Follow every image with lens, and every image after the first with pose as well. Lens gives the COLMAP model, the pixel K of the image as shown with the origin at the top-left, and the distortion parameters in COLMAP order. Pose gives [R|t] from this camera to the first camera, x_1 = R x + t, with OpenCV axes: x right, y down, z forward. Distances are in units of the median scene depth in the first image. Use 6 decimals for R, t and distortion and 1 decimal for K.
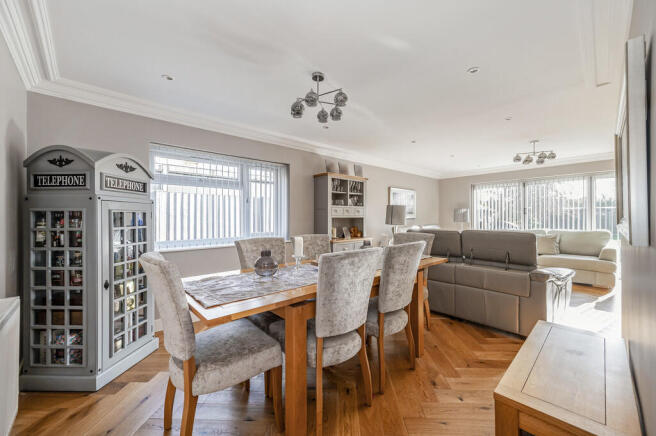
lens RADIAL K [[262.2, 0, 328.0], [0, 262.2, 218.0], [0, 0, 1]] dist [0.001681, 0.000199]
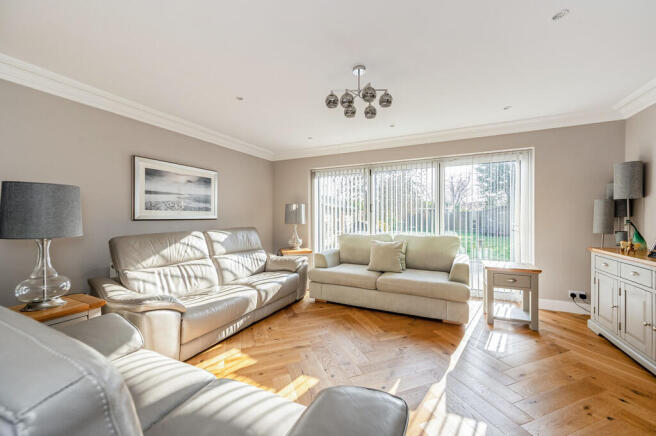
lens RADIAL K [[262.2, 0, 328.0], [0, 262.2, 218.0], [0, 0, 1]] dist [0.001681, 0.000199]
pose [[0.922194, 0.001938, 0.386722, 0.437746], [-0.003417, 0.999989, 0.003137, -0.001698], [-0.386712, -0.004214, 0.922191, 0.453644]]
